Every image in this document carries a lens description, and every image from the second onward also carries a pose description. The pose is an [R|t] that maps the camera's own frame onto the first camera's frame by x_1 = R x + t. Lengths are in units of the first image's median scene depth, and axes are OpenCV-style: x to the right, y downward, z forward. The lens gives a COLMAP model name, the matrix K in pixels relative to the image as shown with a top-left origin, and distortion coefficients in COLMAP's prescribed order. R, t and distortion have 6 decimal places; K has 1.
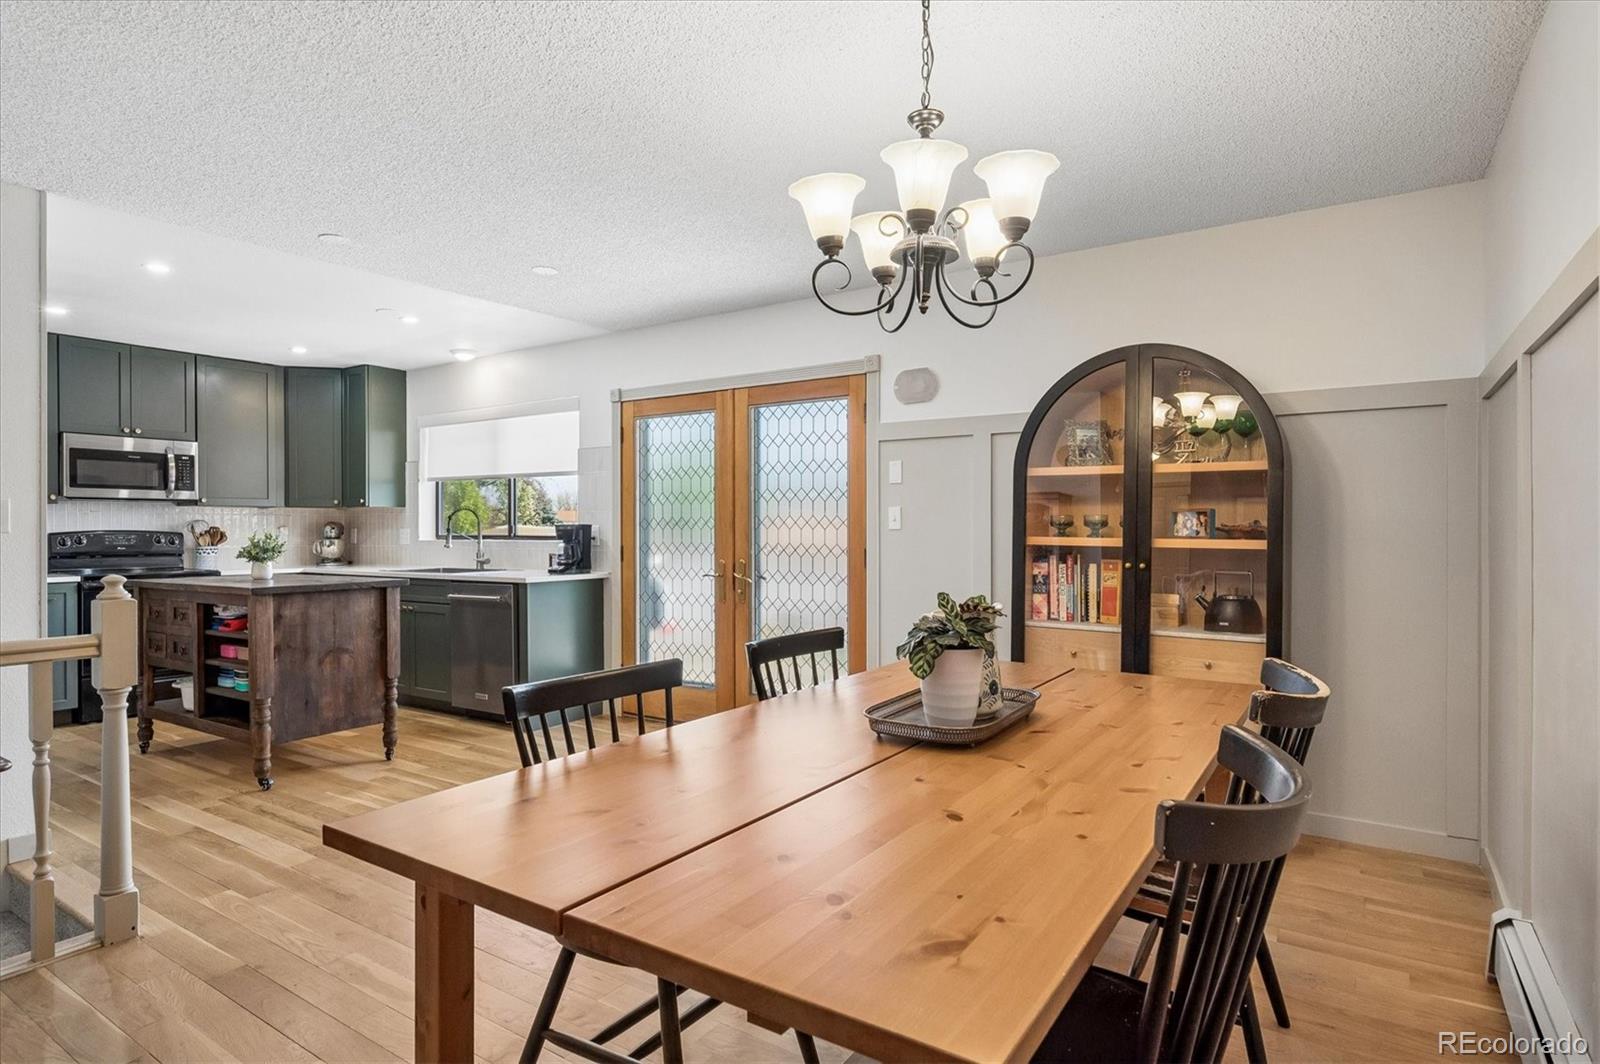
lens RADIAL K [[865.9, 0, 795.0], [0, 865.9, 534.3], [0, 0, 1]] dist [-0.001423, -0.000163]
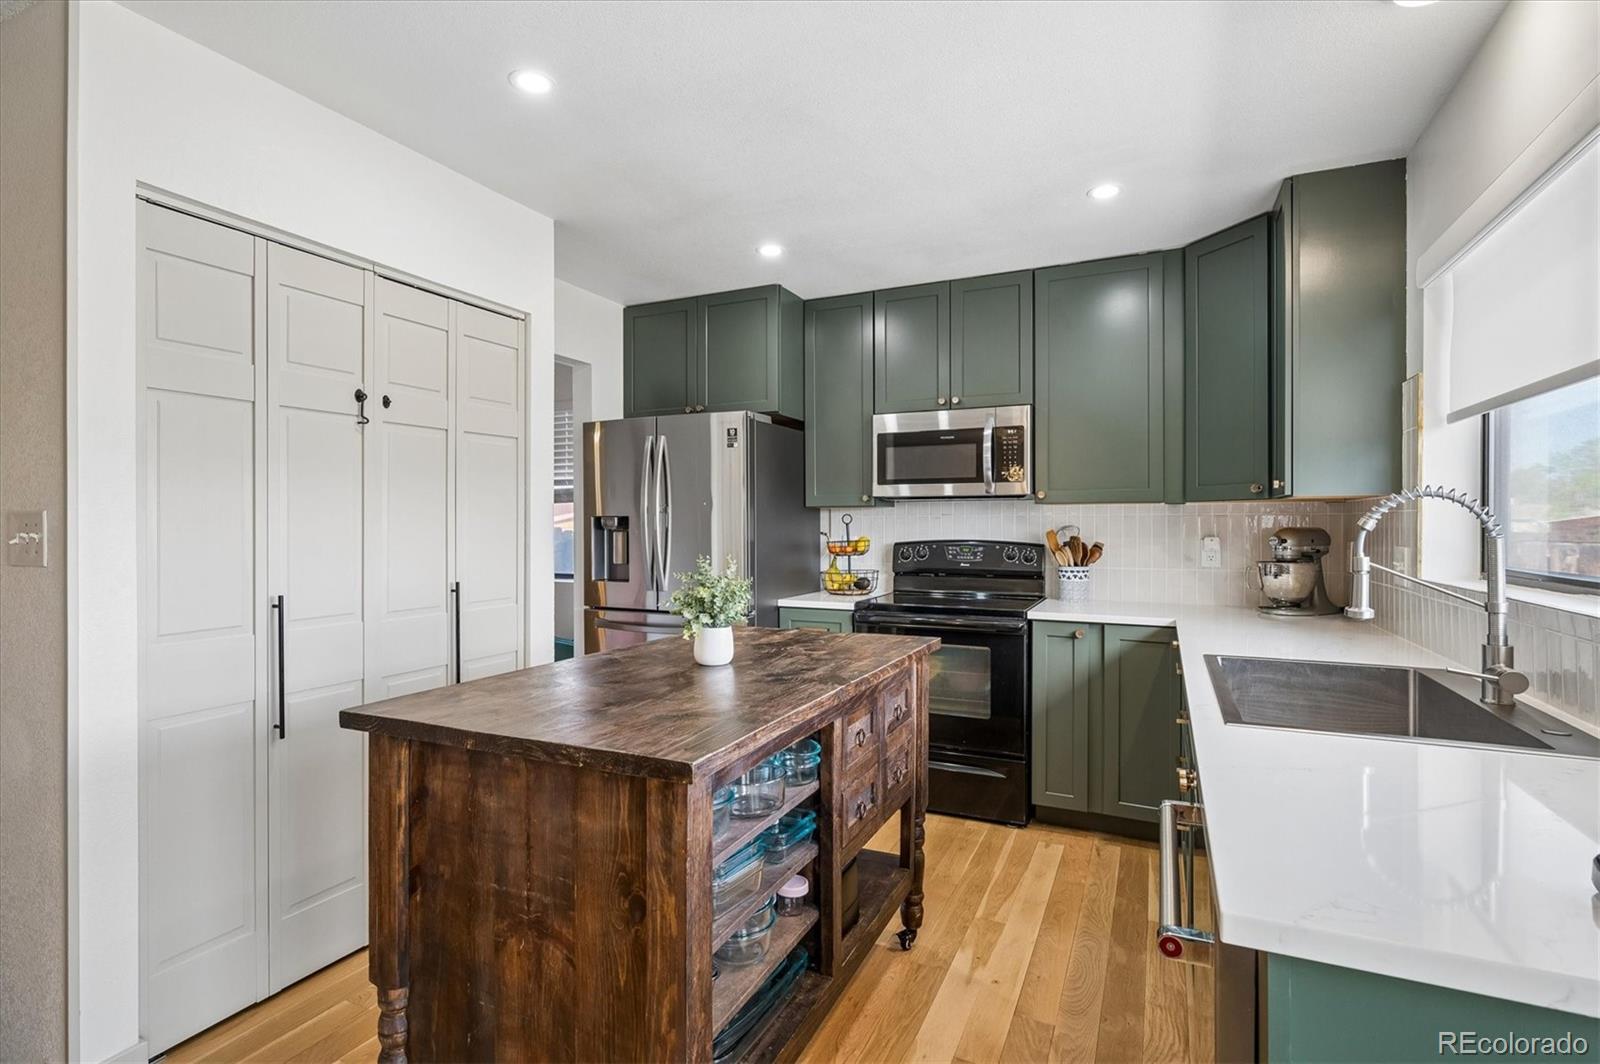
lens RADIAL K [[765.7, 0, 794.8], [0, 765.7, 524.4], [0, 0, 1]] dist [0.002640, 0.000190]
pose [[0.124859, 0.007641, -0.992145, -0.155485], [-0.001682, 0.999971, 0.007490, -0.022358], [0.992173, 0.000734, 0.124868, 0.781737]]
